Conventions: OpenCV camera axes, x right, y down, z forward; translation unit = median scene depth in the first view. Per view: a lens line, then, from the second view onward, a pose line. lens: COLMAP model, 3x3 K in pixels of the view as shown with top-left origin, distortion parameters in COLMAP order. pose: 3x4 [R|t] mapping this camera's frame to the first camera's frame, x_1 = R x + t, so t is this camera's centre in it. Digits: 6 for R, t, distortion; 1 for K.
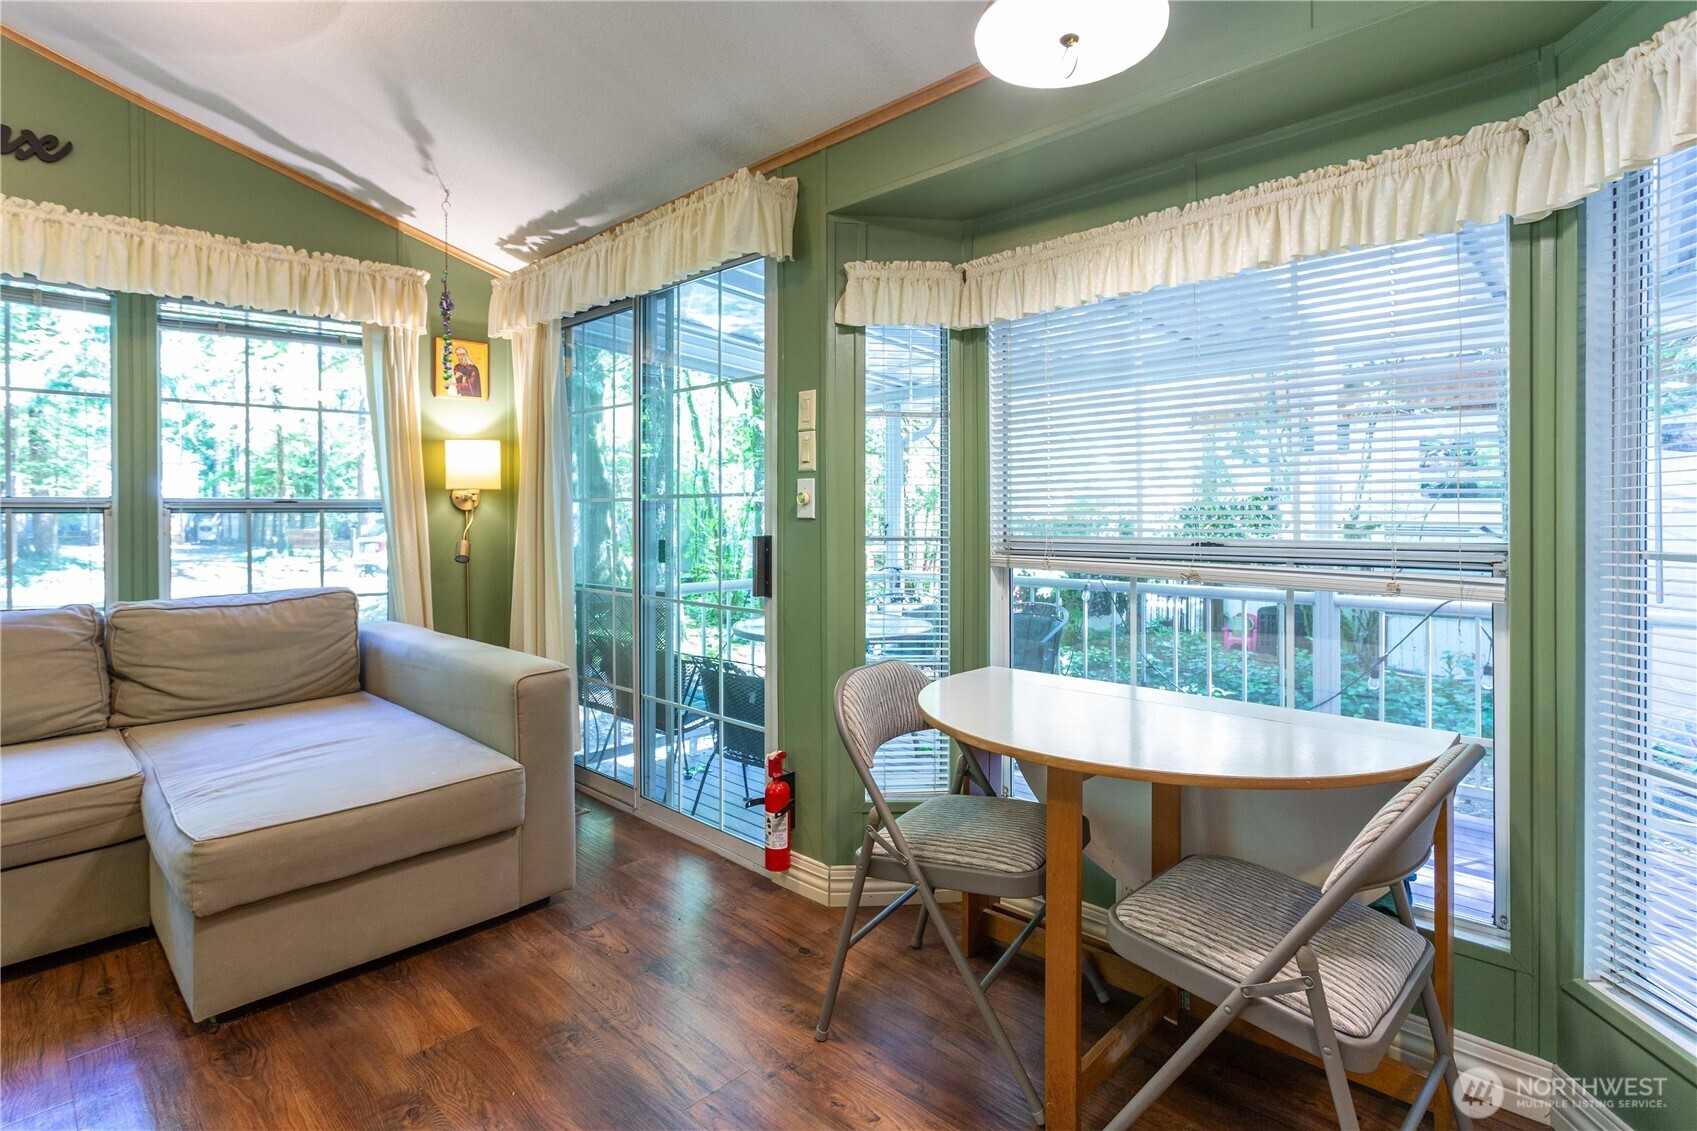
lens RADIAL K [[851.6, 0, 879.3], [0, 851.6, 509.4], [0, 0, 1]] dist [-0.004488, 0.002014]
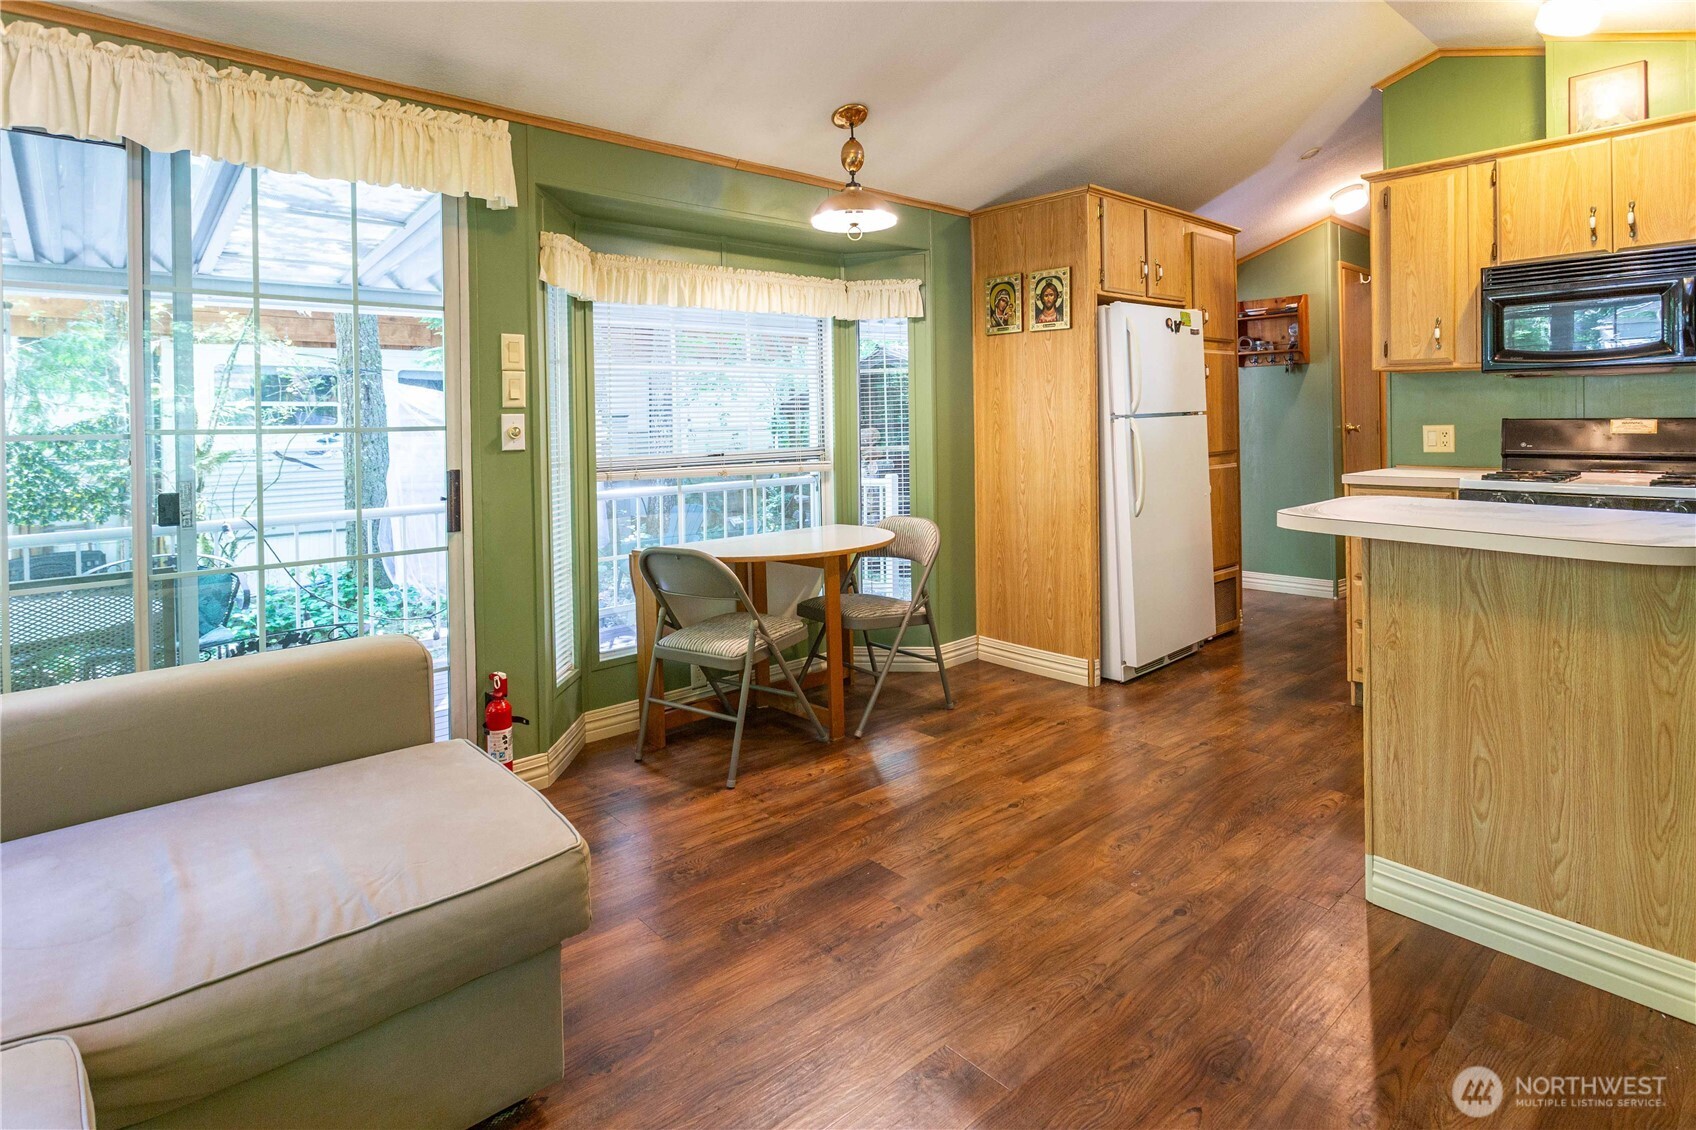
lens RADIAL K [[890.8, 0, 858.6], [0, 890.8, 416.6], [0, 0, 1]] dist [-0.001835, -0.001923]
pose [[0.094465, 0.004356, 0.995519, -1.079760], [0.013437, 0.999894, -0.005650, -0.017451], [-0.995437, 0.013911, 0.094397, 0.395749]]
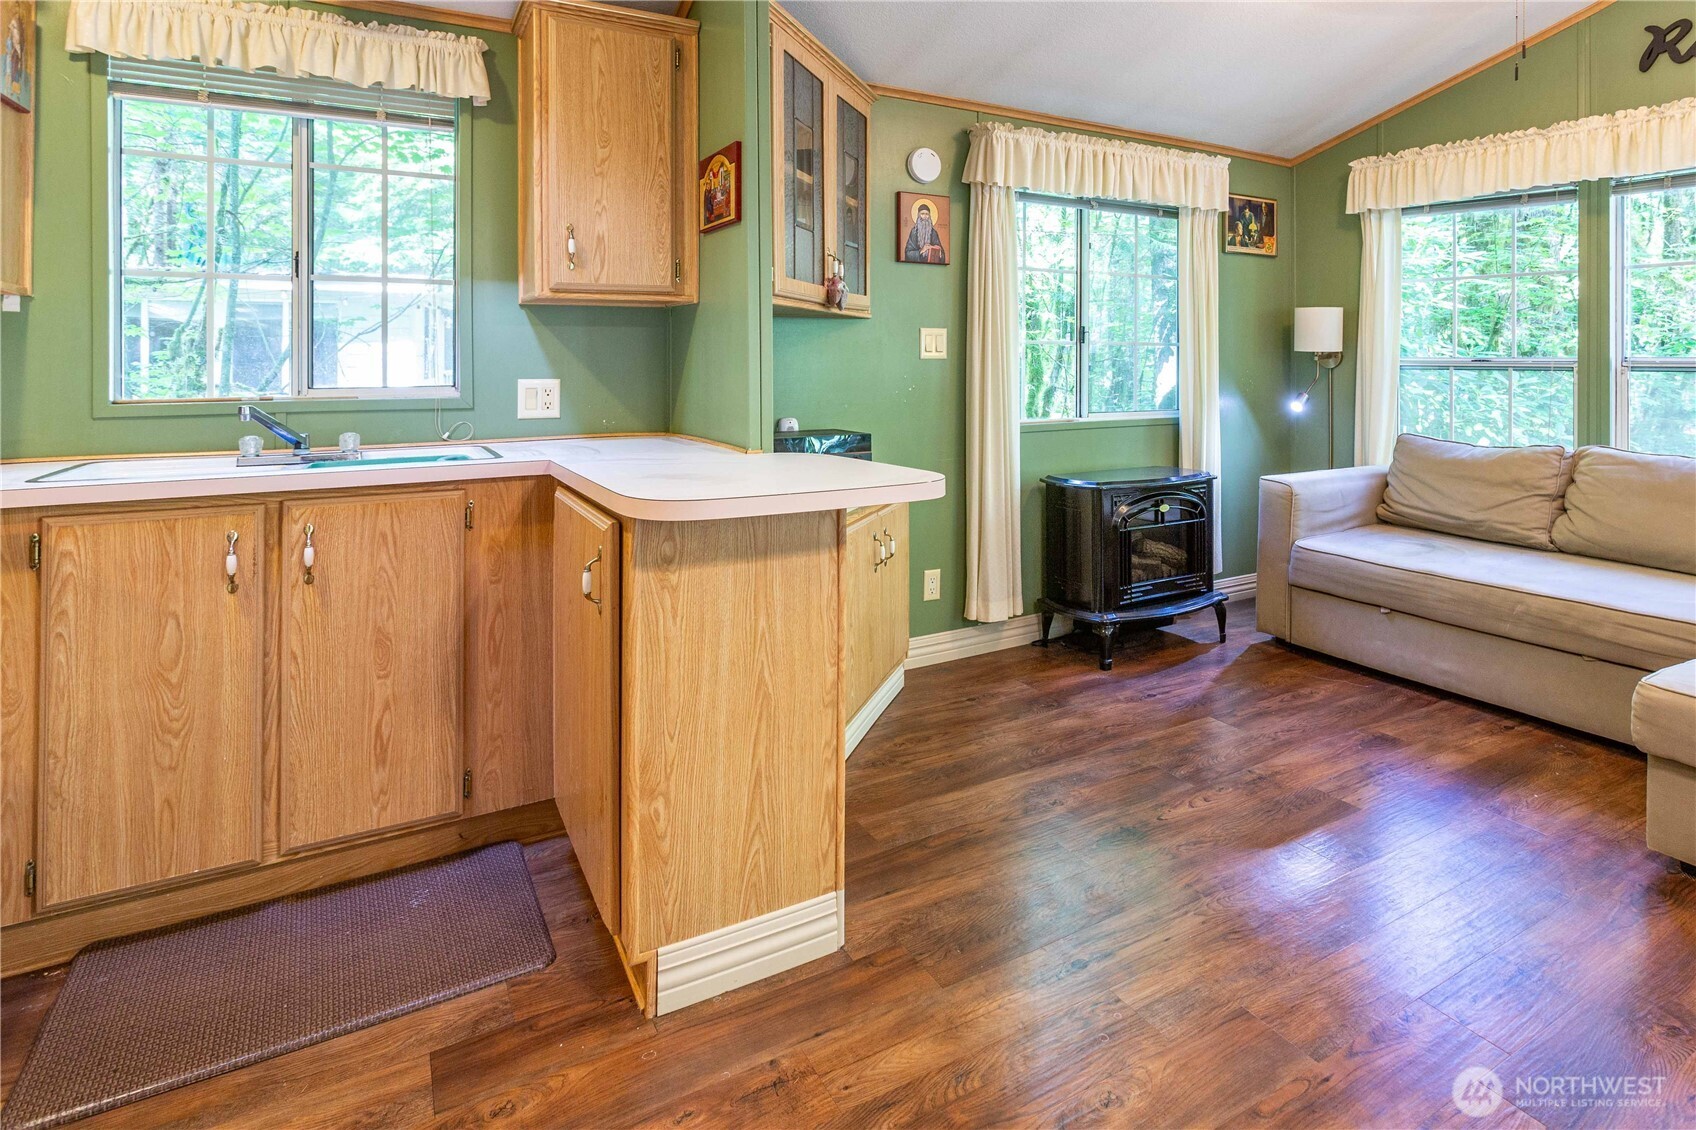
lens RADIAL K [[890.8, 0, 914.6], [0, 890.8, 353.3], [0, 0, 1]] dist [-0.001835, -0.001923]
pose [[-0.299373, 0.001083, -0.954136, 0.354494], [0.003342, 0.999994, 0.000086, -0.022761], [0.954130, -0.003163, -0.299375, 0.275766]]
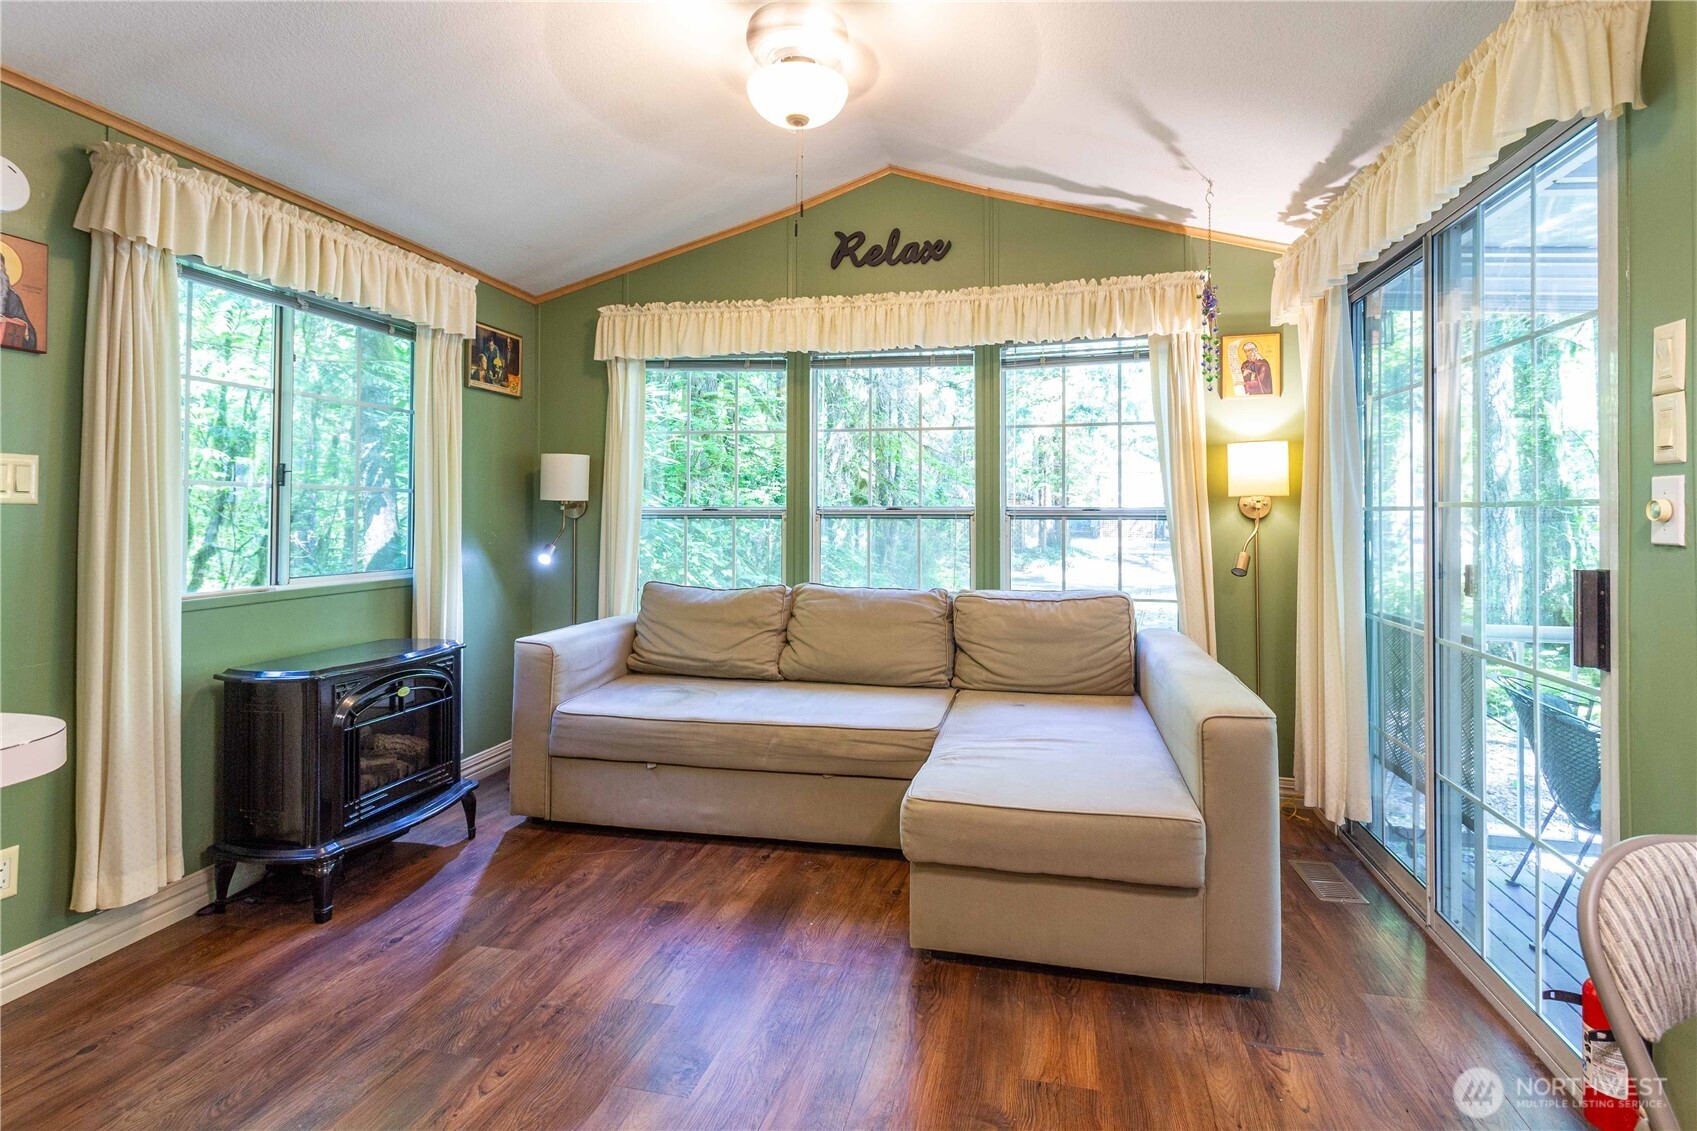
lens RADIAL K [[851.6, 0, 830.4], [0, 851.6, 500.9], [0, 0, 1]] dist [-0.004488, 0.002014]
pose [[0.476330, -0.007325, -0.879236, 0.128583], [-0.001829, 0.999955, -0.009322, -0.011046], [0.879265, 0.006049, 0.476295, 0.199212]]
